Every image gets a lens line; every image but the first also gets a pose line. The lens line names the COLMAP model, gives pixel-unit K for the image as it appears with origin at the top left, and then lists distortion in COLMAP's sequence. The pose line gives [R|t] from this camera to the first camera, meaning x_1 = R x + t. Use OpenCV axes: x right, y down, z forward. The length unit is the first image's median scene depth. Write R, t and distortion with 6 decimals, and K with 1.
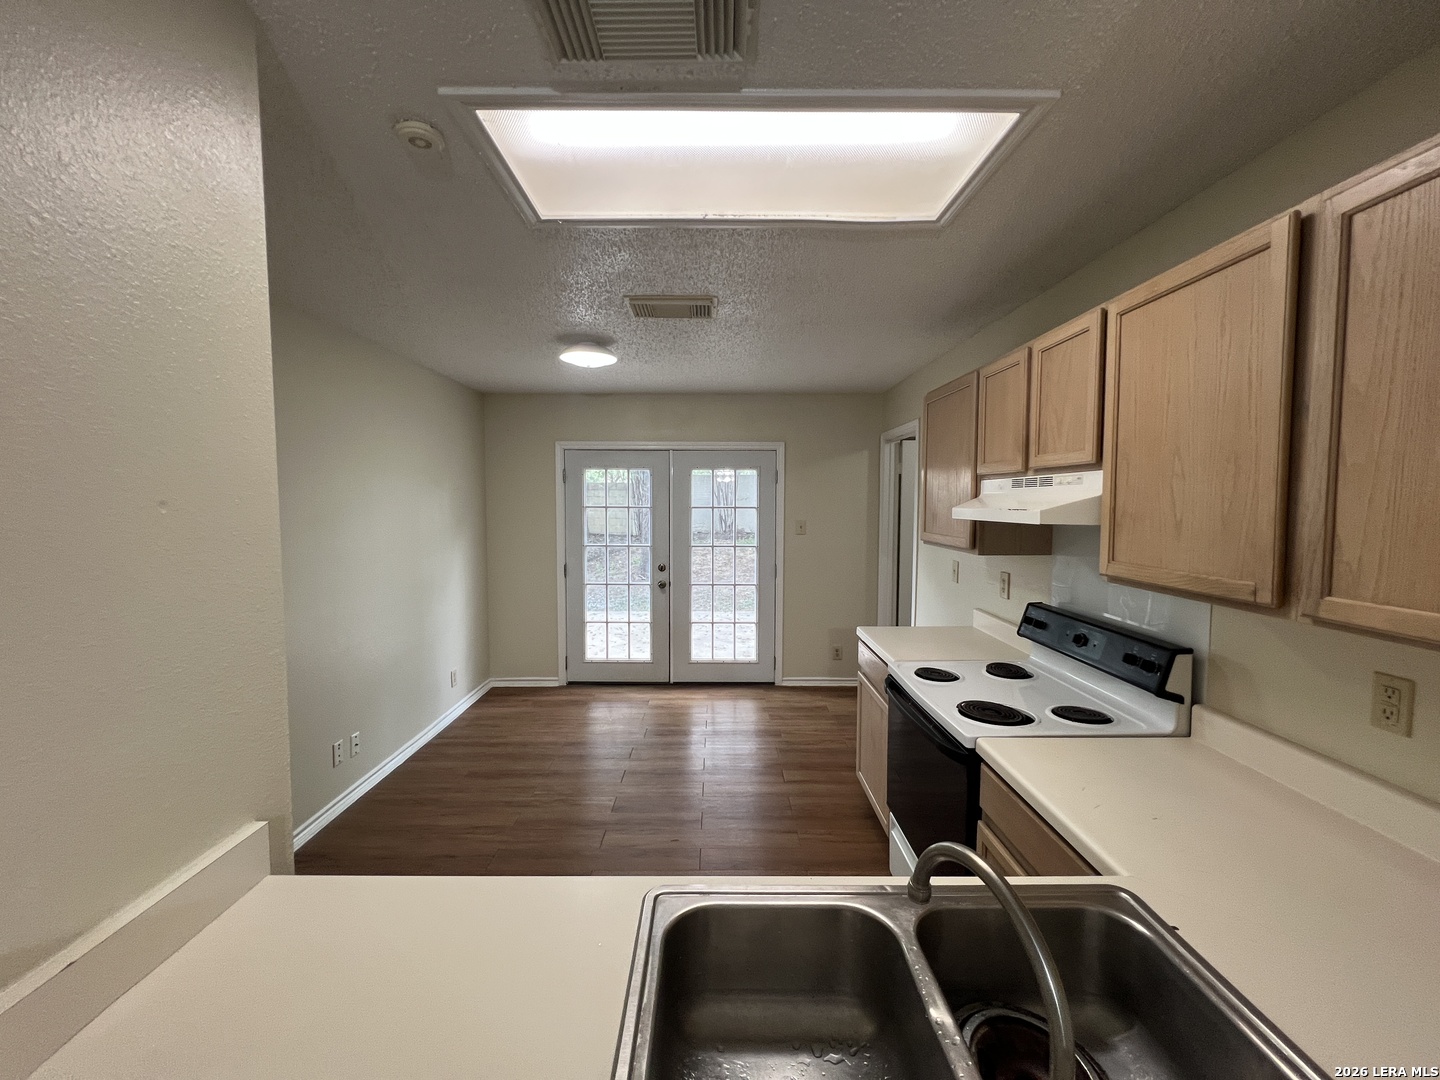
lens RADIAL K [[581.1, 0, 718.2], [0, 581.1, 534.8], [0, 0, 1]] dist [-0.000835, 0.000330]
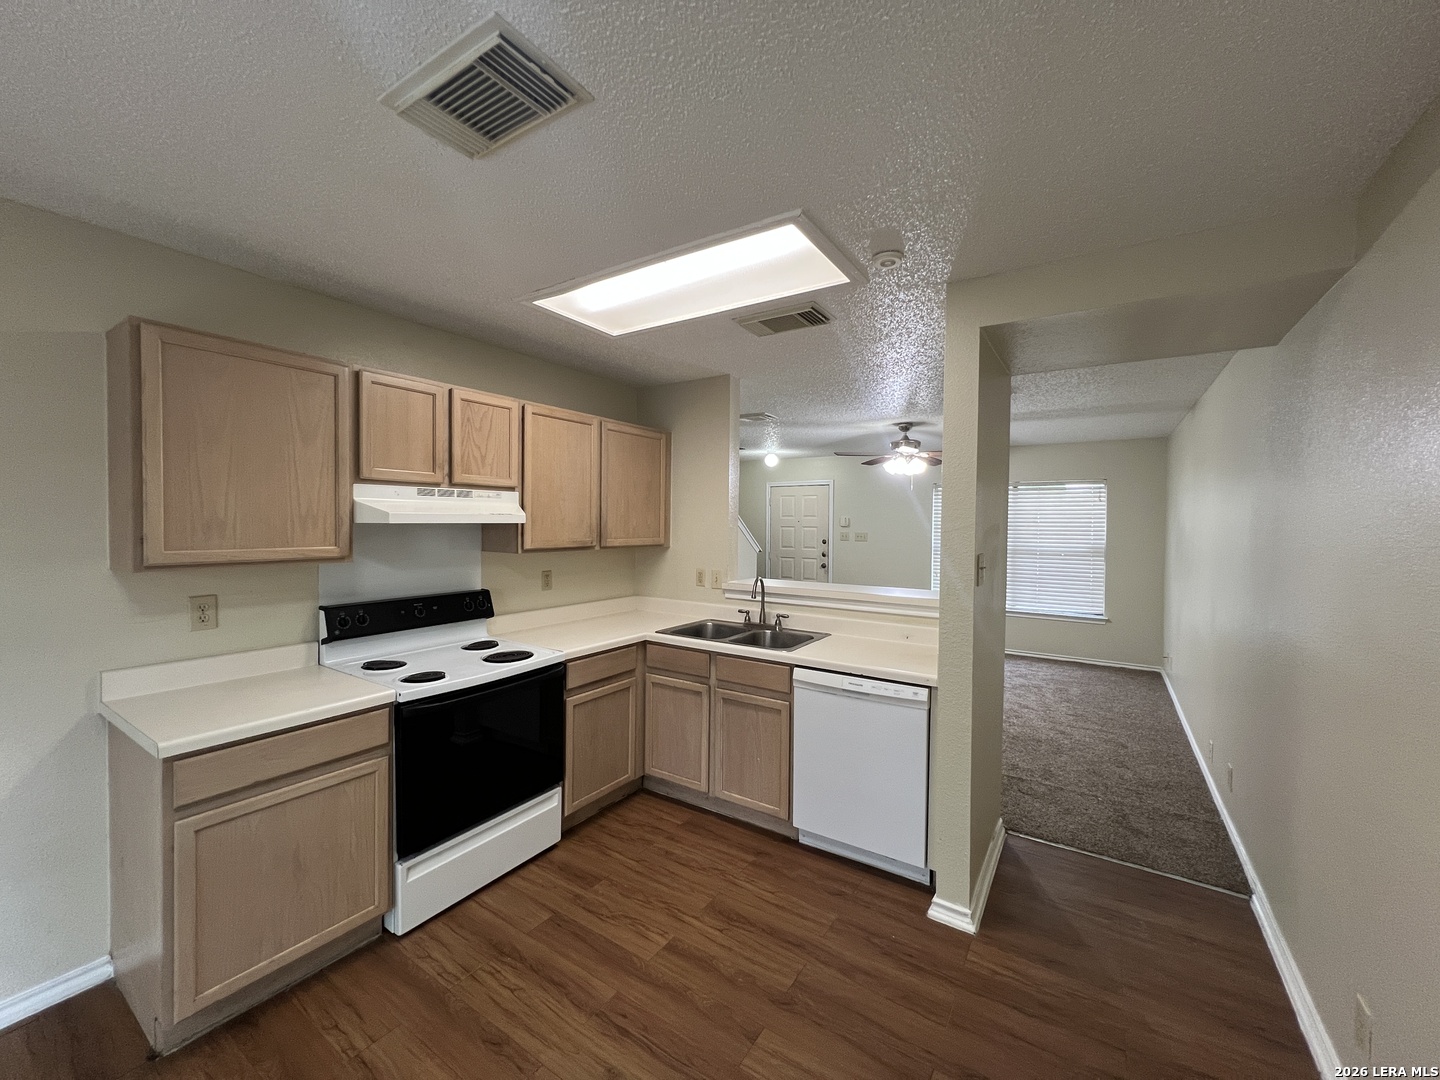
lens RADIAL K [[581.1, 0, 715.3], [0, 581.1, 536.6], [0, 0, 1]] dist [-0.000835, 0.000330]
pose [[-0.837836, -0.020540, 0.545536, -0.813869], [0.025089, 0.996787, 0.076062, -0.093015], [-0.545346, 0.077414, -0.834629, 2.129308]]
